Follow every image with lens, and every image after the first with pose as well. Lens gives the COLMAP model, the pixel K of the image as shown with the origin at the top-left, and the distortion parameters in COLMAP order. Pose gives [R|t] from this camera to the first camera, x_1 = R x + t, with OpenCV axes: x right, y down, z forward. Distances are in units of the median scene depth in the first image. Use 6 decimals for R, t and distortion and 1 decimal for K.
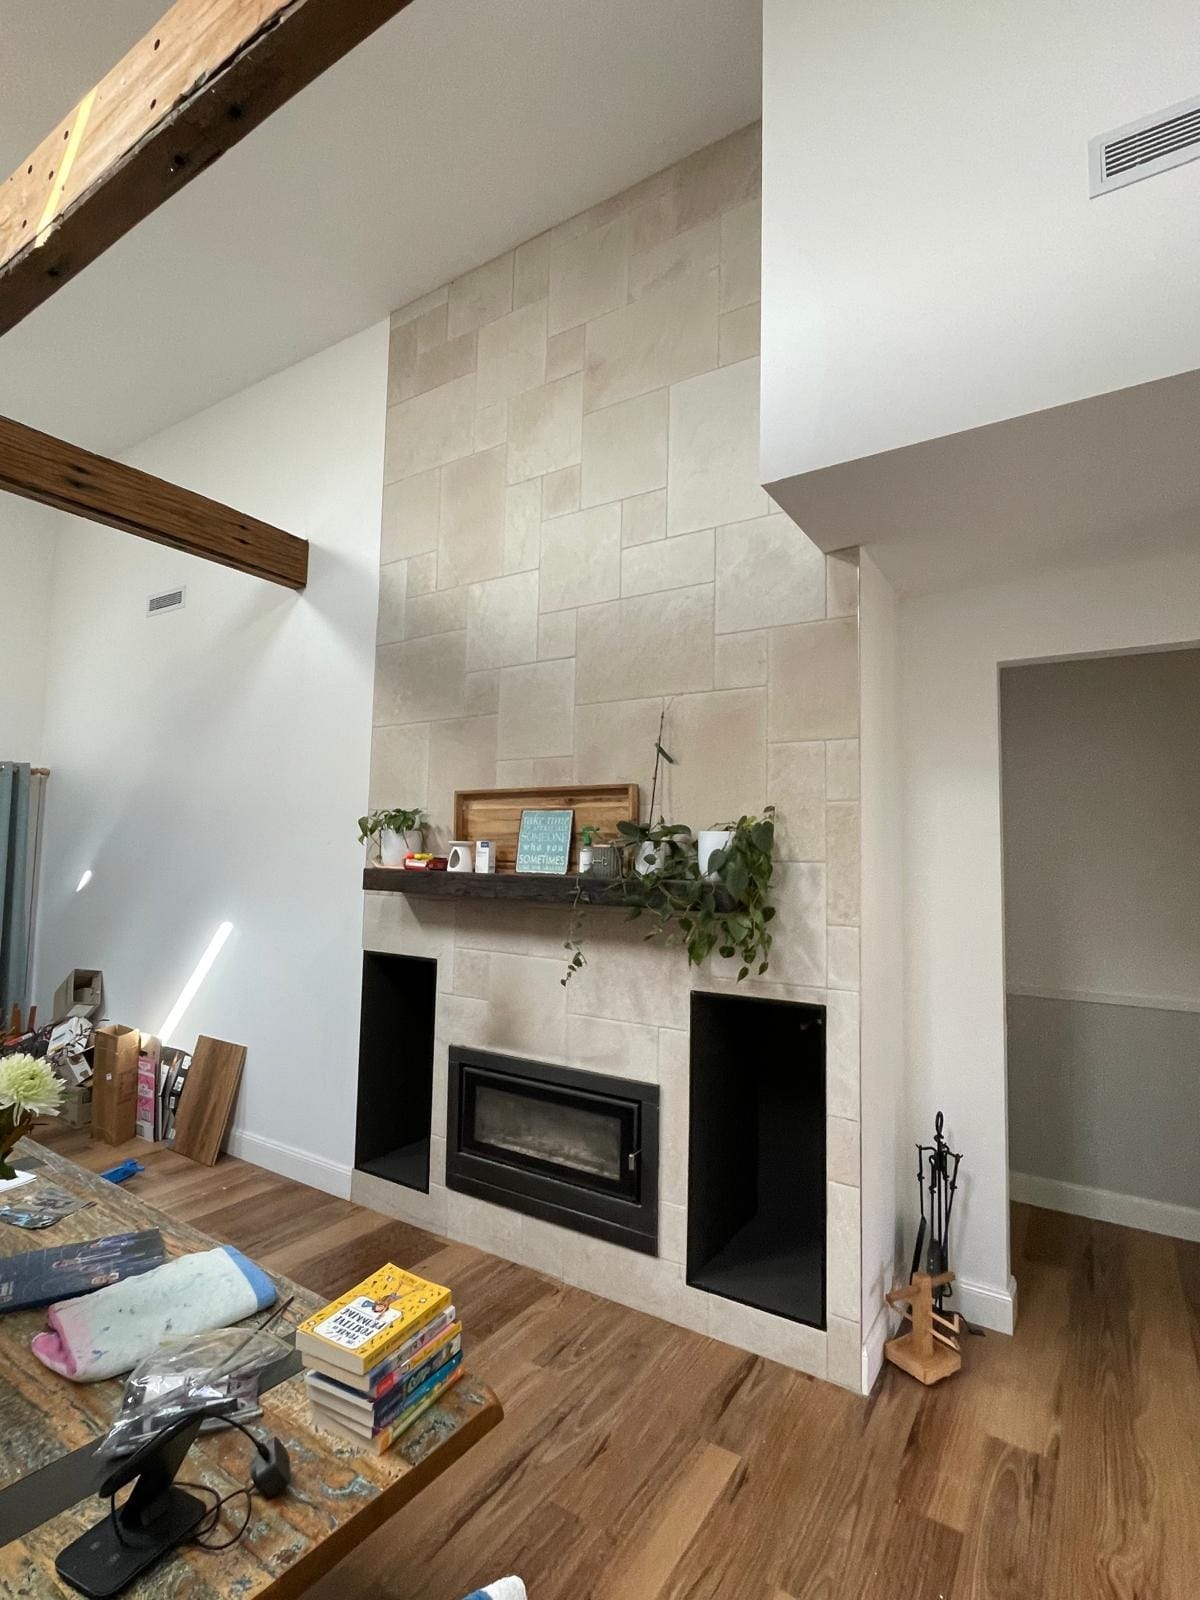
lens RADIAL K [[650.4, 0, 607.6], [0, 650.4, 797.9], [0, 0, 1]] dist [0.000437, -0.000071]
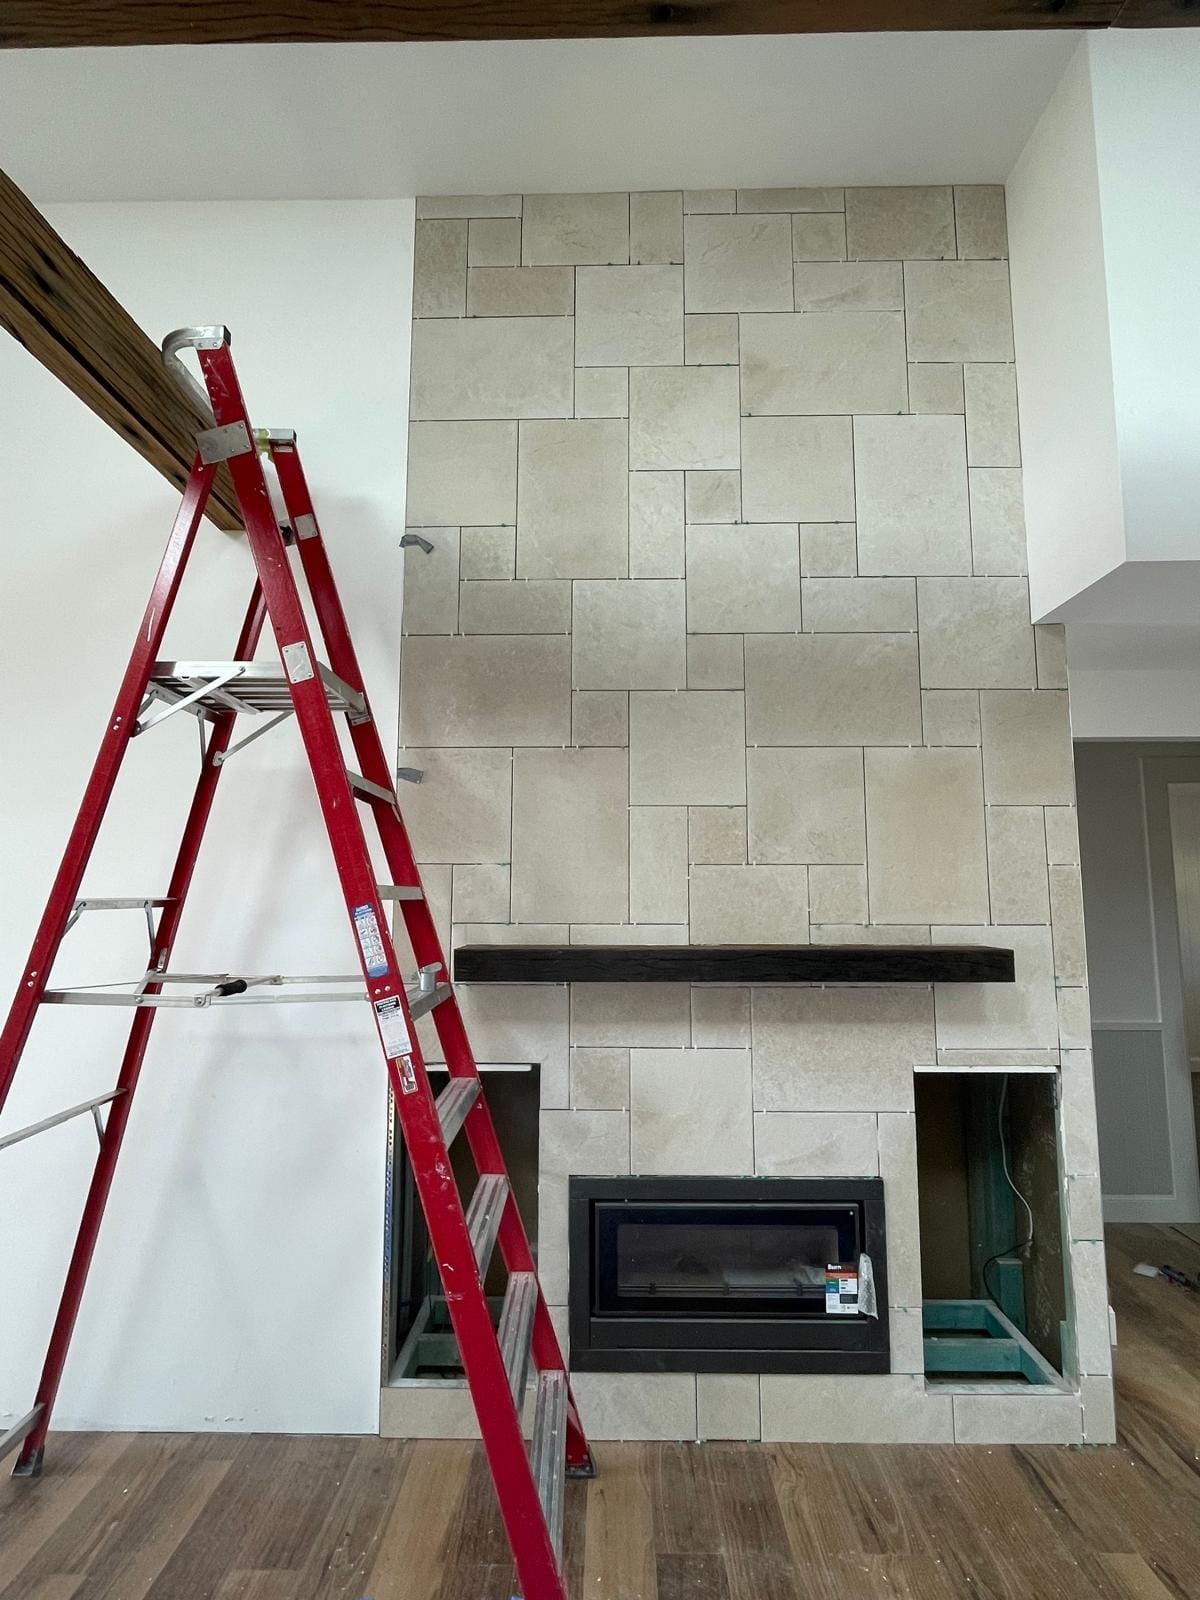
lens RADIAL K [[720.5, 0, 597.0], [0, 720.5, 809.8], [0, 0, 1]] dist [-0.000104, 0.000687]
pose [[0.891737, 0.035707, 0.451143, -0.664445], [-0.022359, 0.999141, -0.034885, -0.021832], [-0.452001, 0.021021, 0.891770, 0.247311]]
